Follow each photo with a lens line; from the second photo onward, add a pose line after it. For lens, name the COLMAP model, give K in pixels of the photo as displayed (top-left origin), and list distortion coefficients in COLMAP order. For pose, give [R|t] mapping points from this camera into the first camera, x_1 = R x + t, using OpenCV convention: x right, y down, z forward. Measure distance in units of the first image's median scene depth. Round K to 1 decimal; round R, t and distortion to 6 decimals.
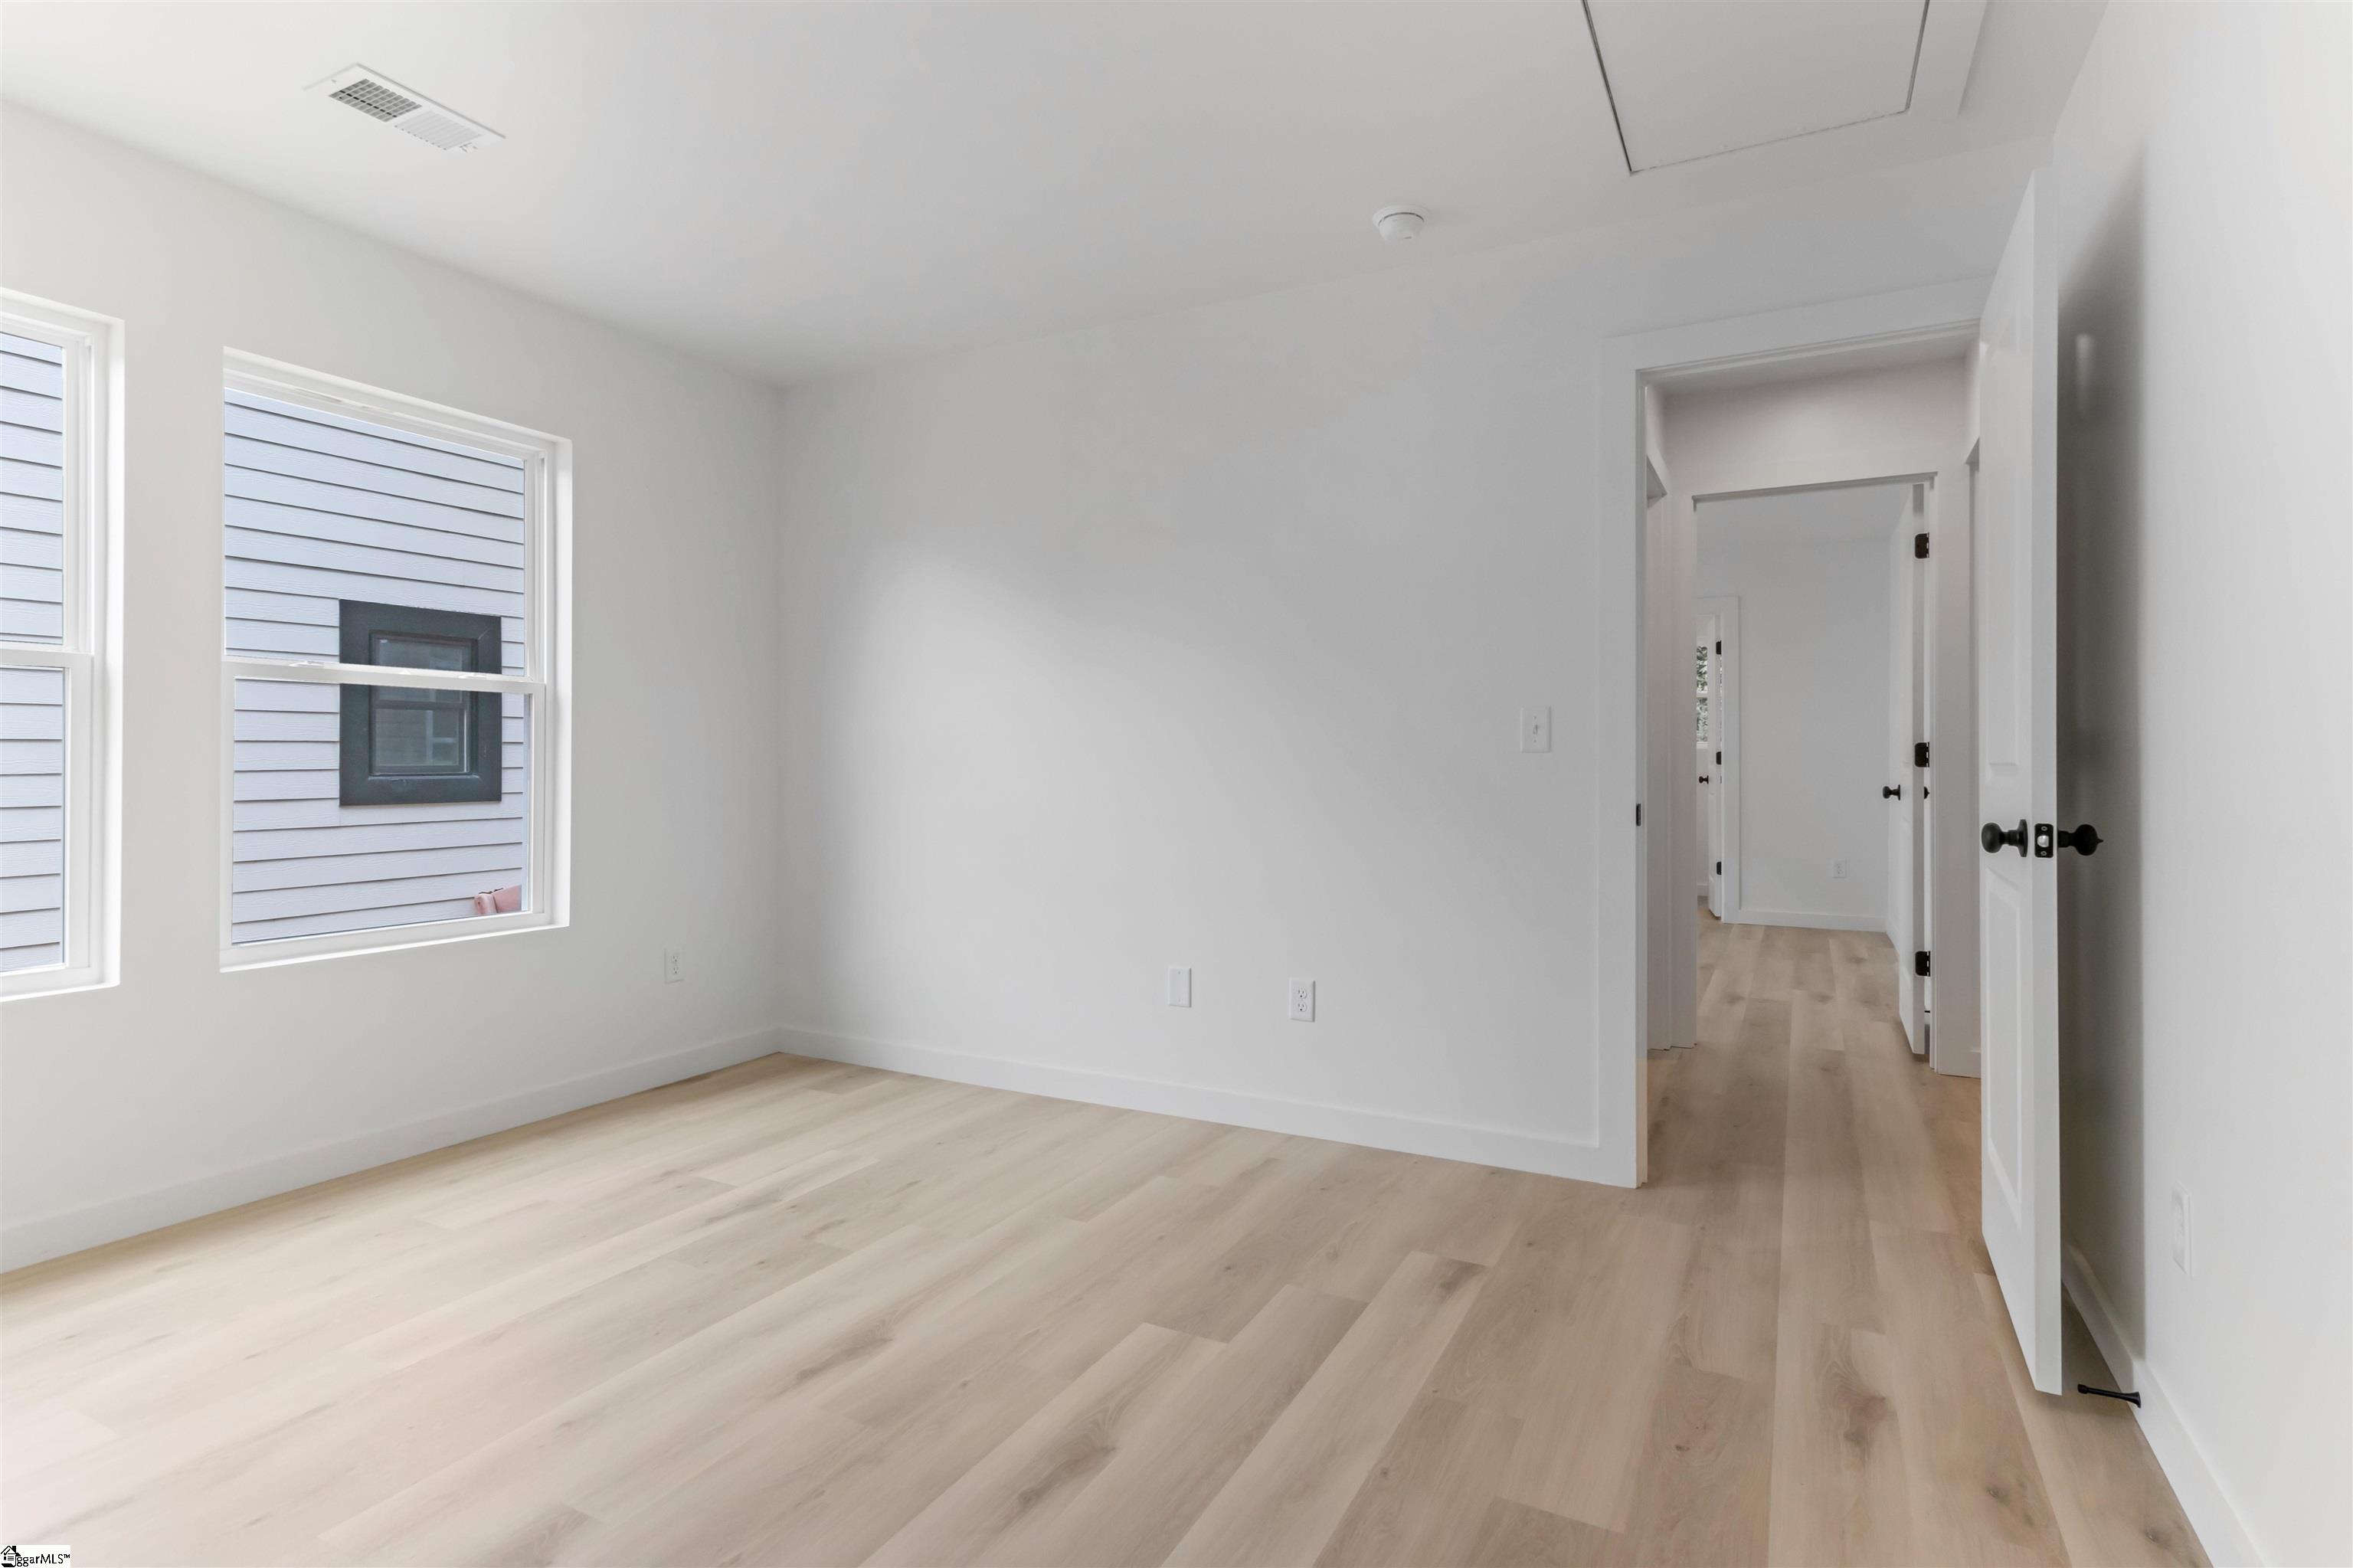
lens RADIAL K [[1126.5, 0, 1190.5], [0, 1126.5, 752.6], [0, 0, 1]] dist [0.001252, -0.000015]
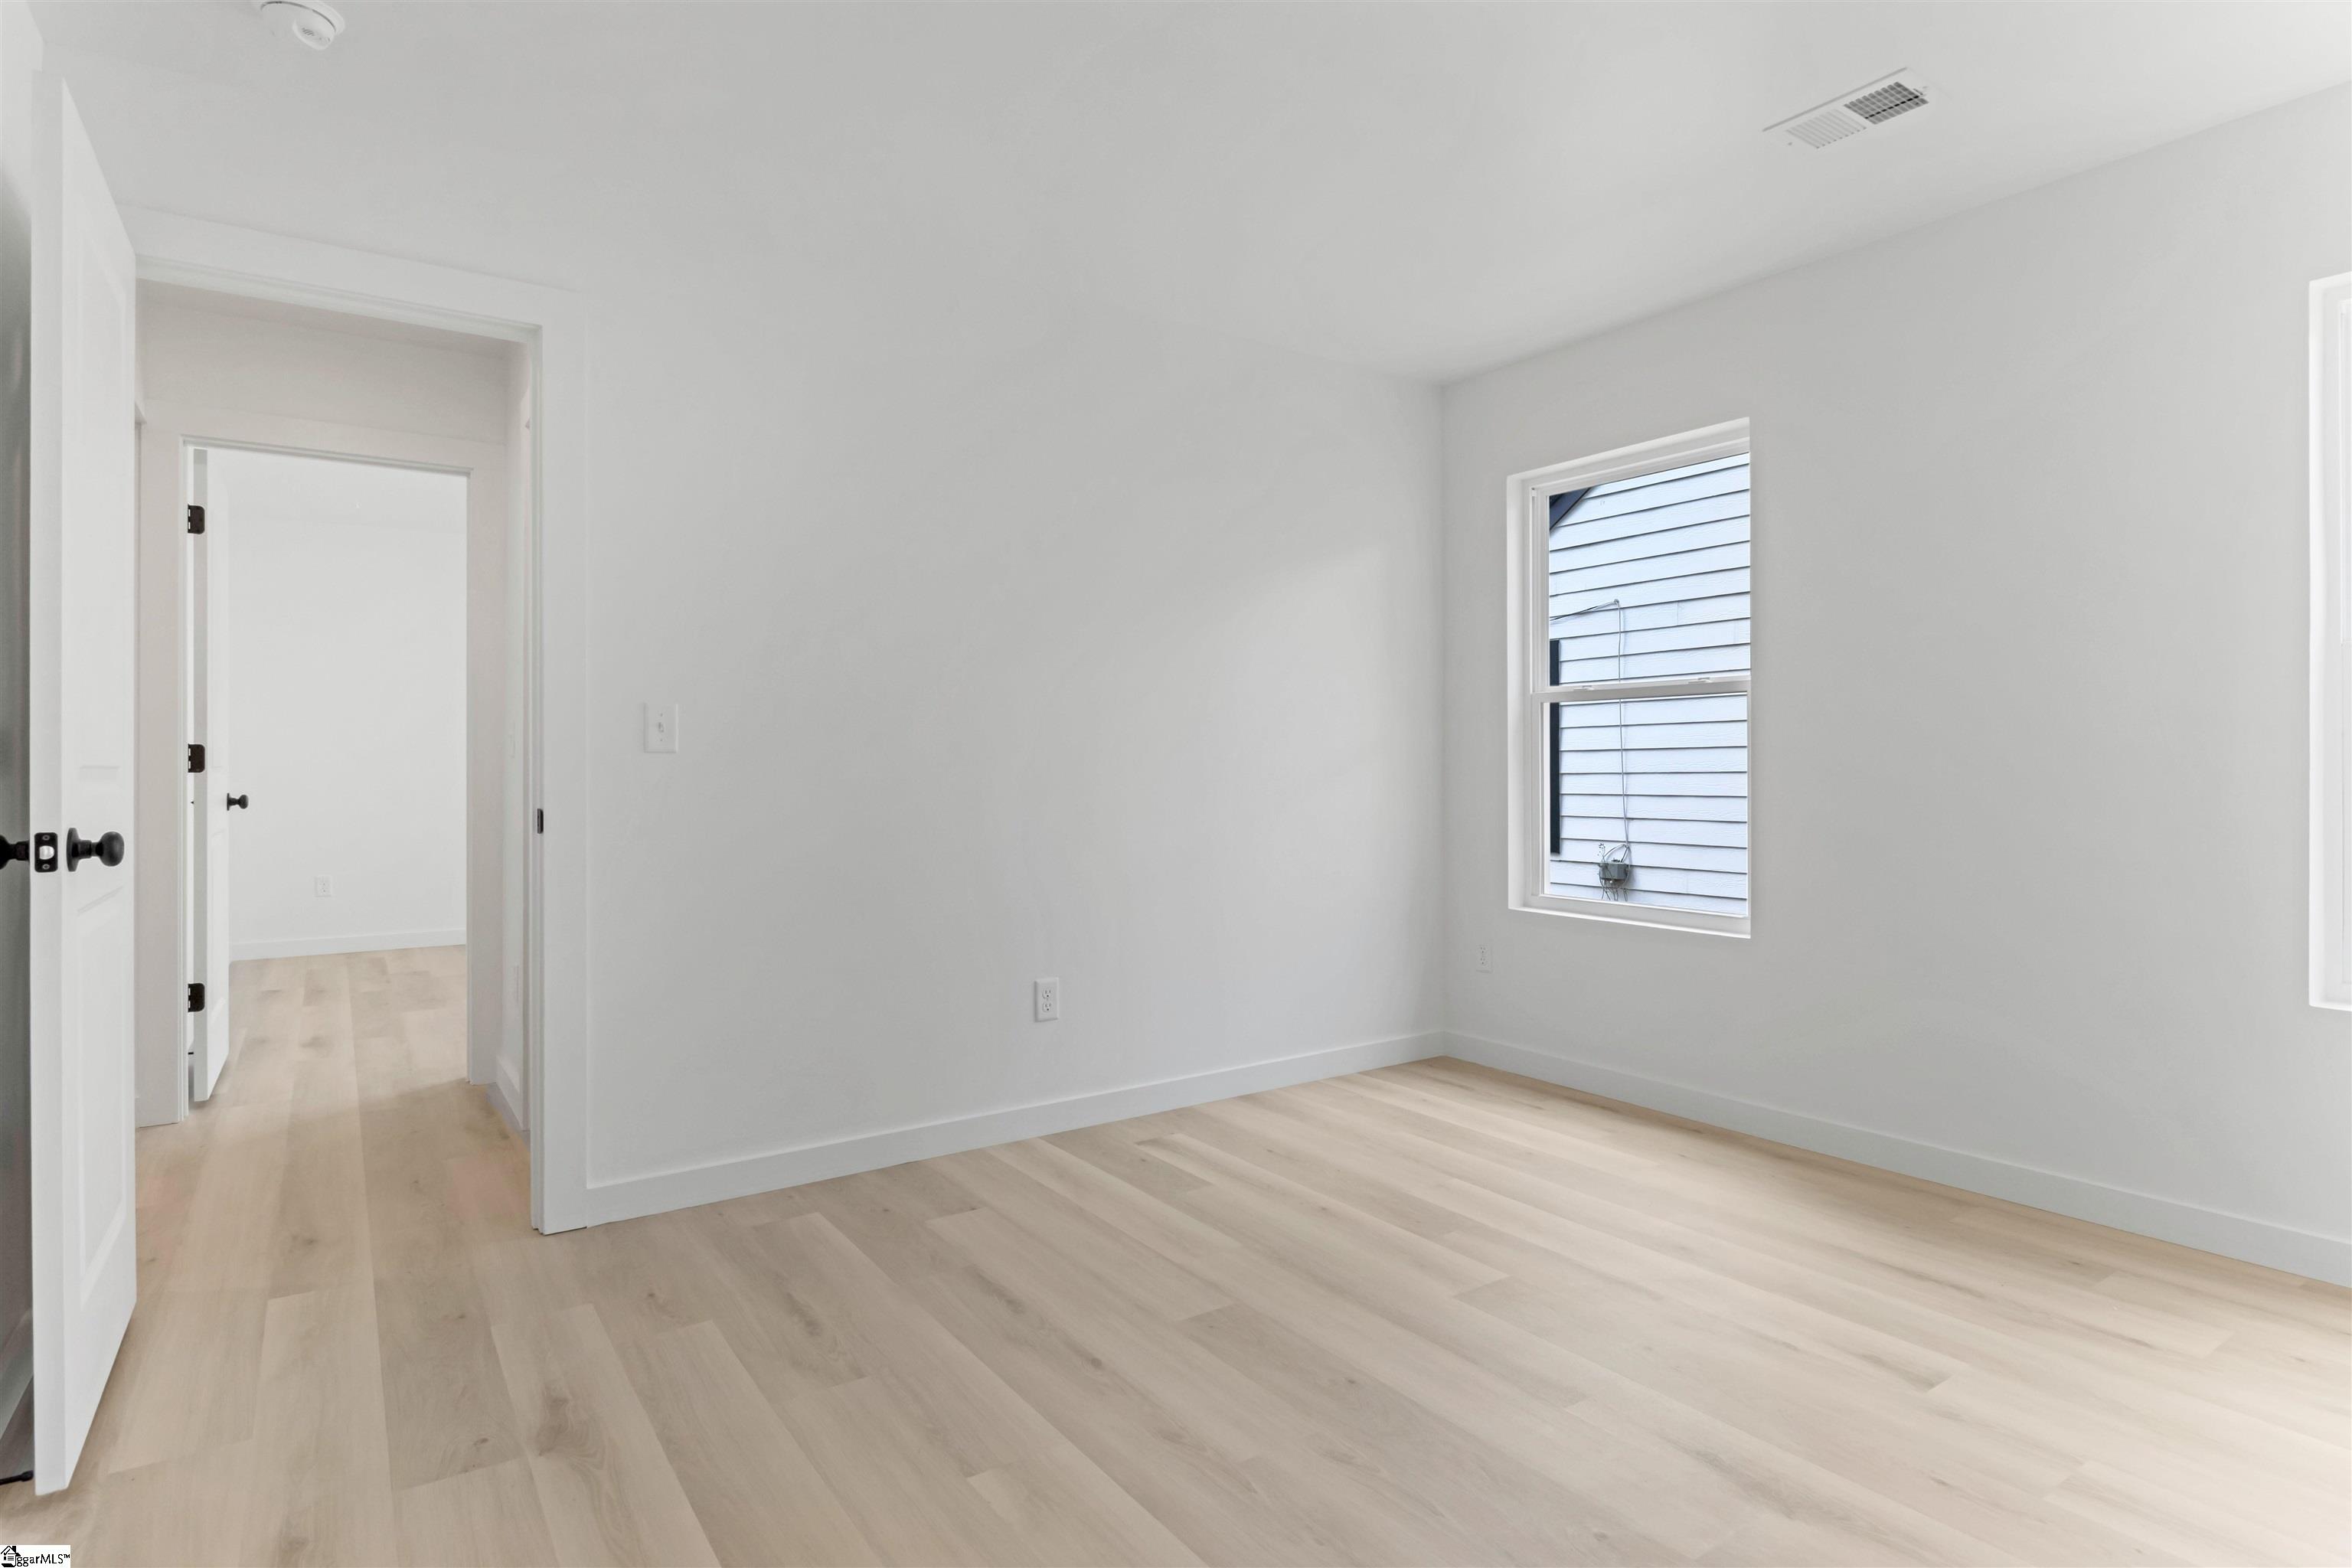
lens RADIAL K [[1202.3, 0, 1173.7], [0, 1202.3, 750.8], [0, 0, 1]] dist [-0.014859, -0.000393]
pose [[-0.445819, -0.007767, -0.895089, 0.972384], [0.002742, 0.999946, -0.010043, 0.010547], [0.895119, -0.006932, -0.445774, 1.781249]]
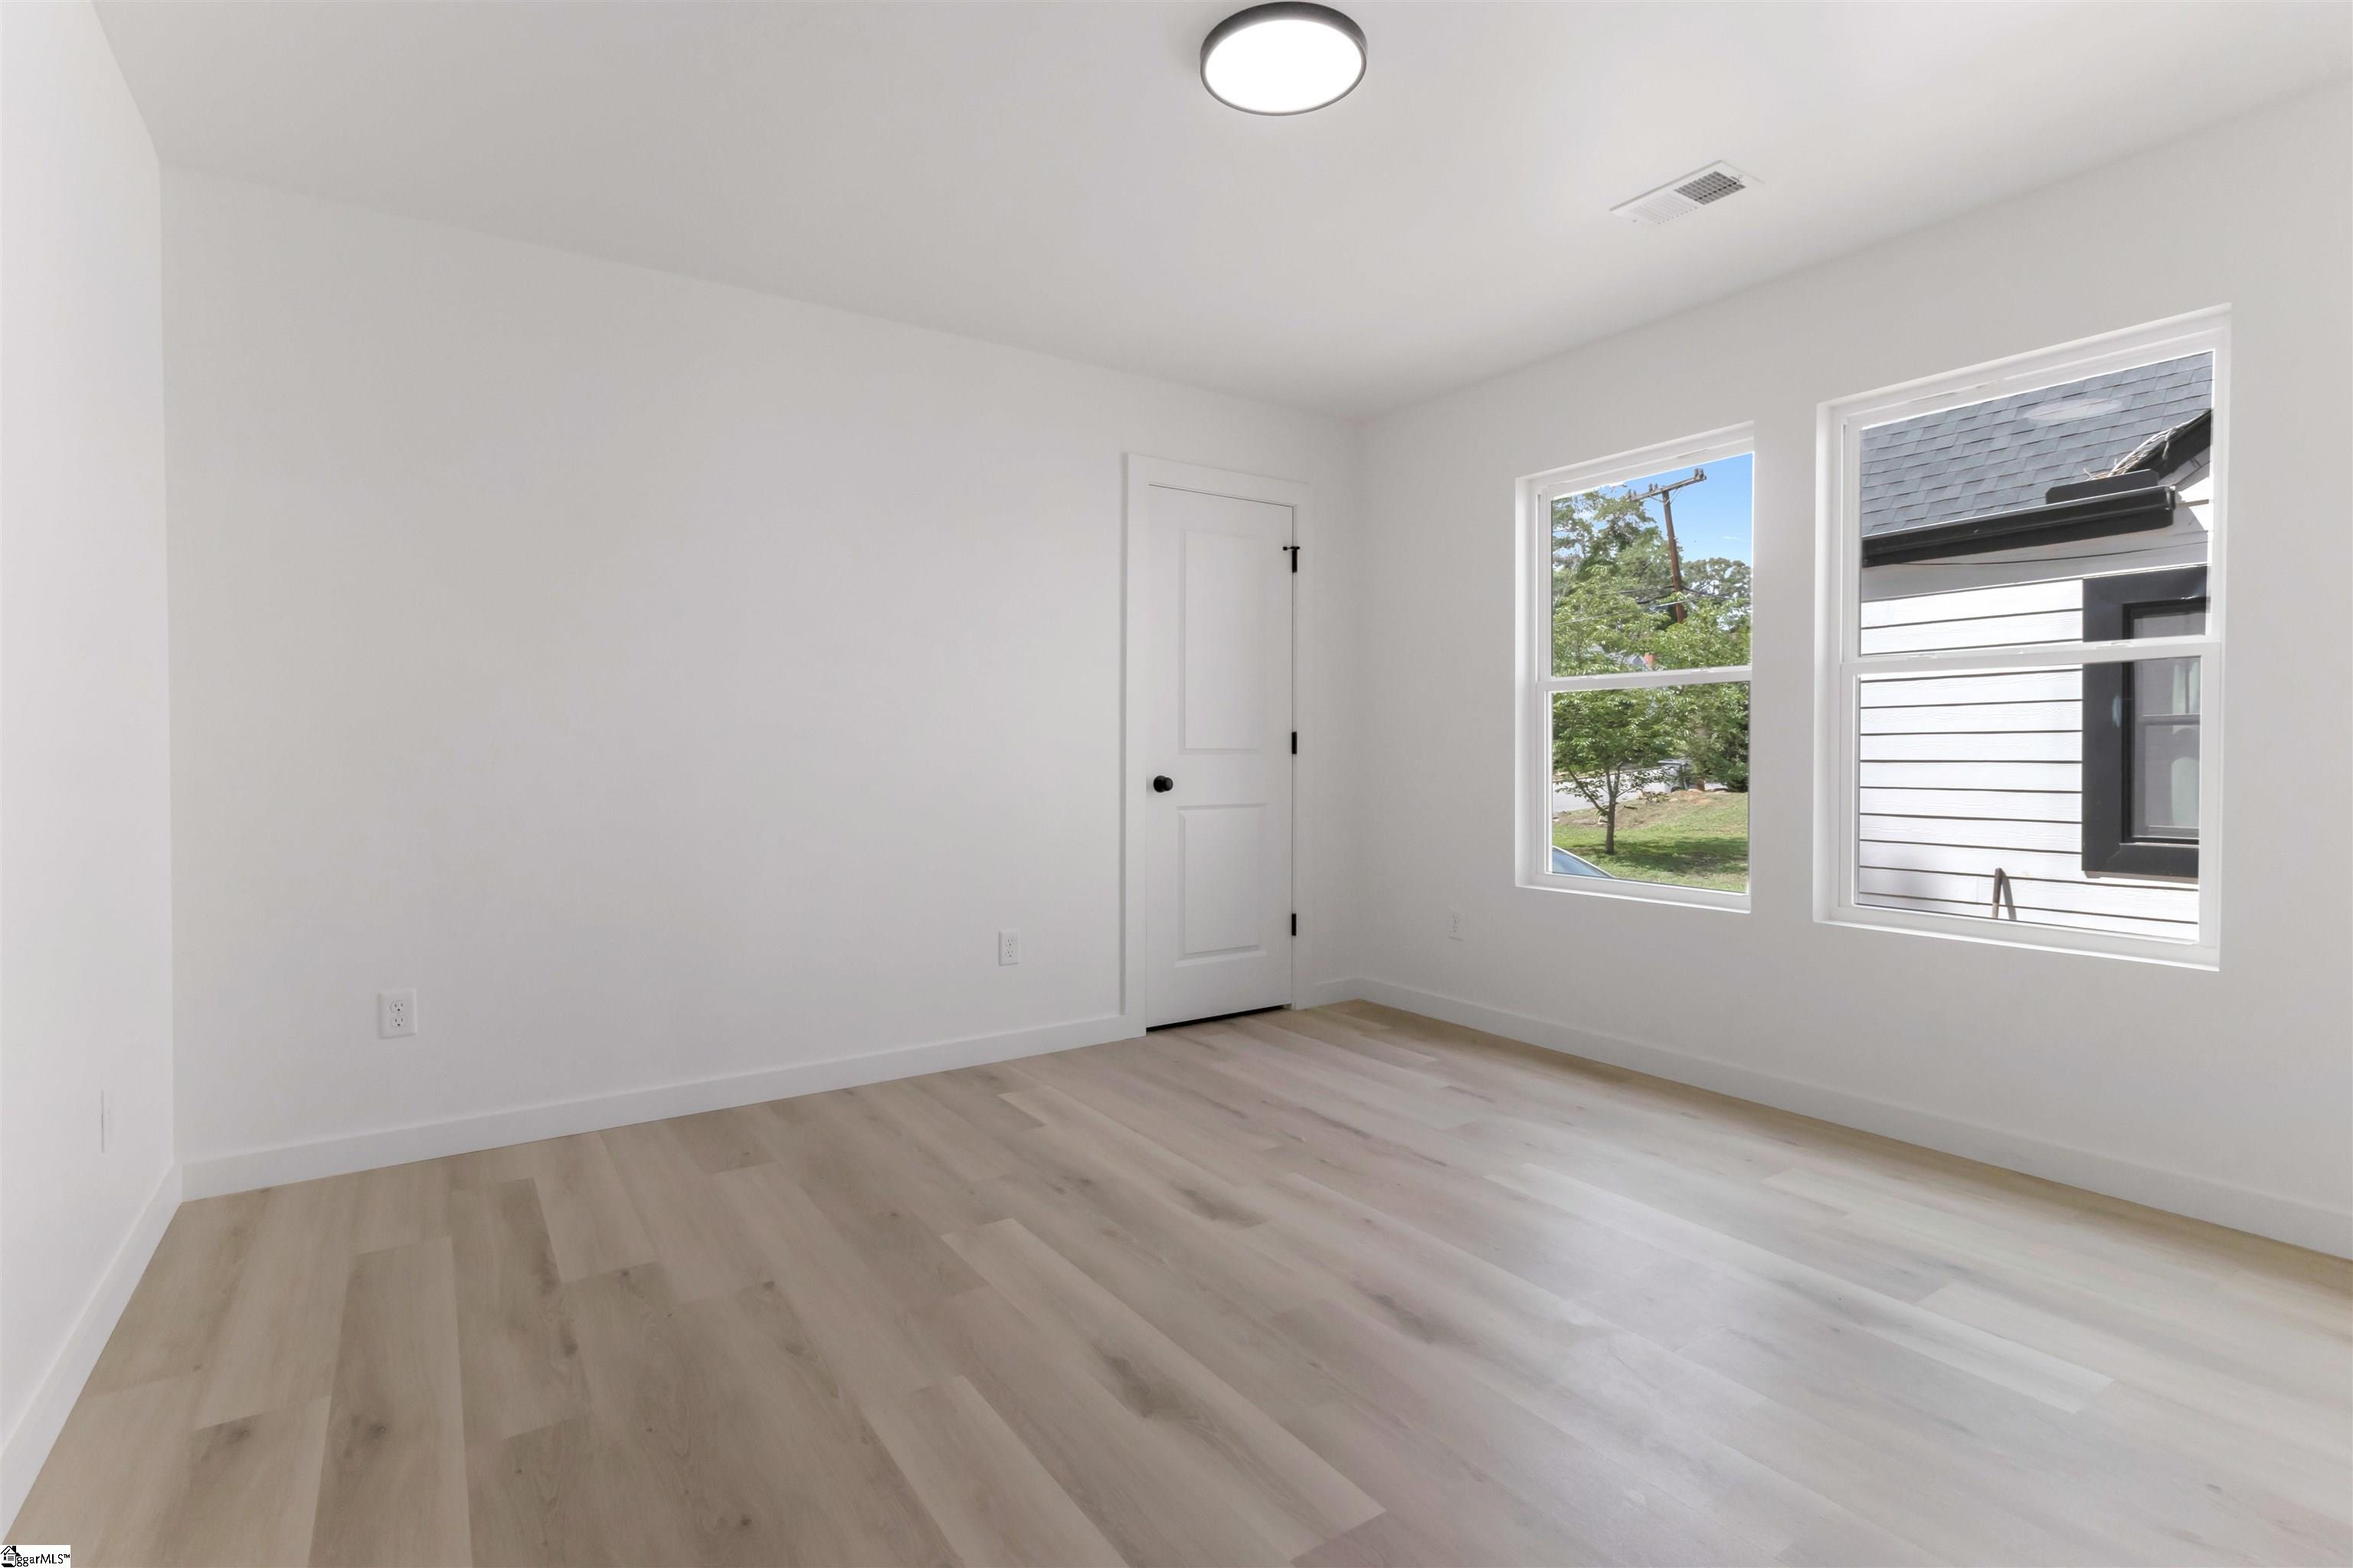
lens RADIAL K [[1126.5, 0, 1190.5], [0, 1126.5, 752.6], [0, 0, 1]] dist [0.001252, -0.000015]
pose [[-0.450763, 0.003601, -0.892636, 0.676518], [0.003869, 0.999990, 0.002081, 0.011148], [0.892635, -0.002516, -0.450773, 1.230579]]
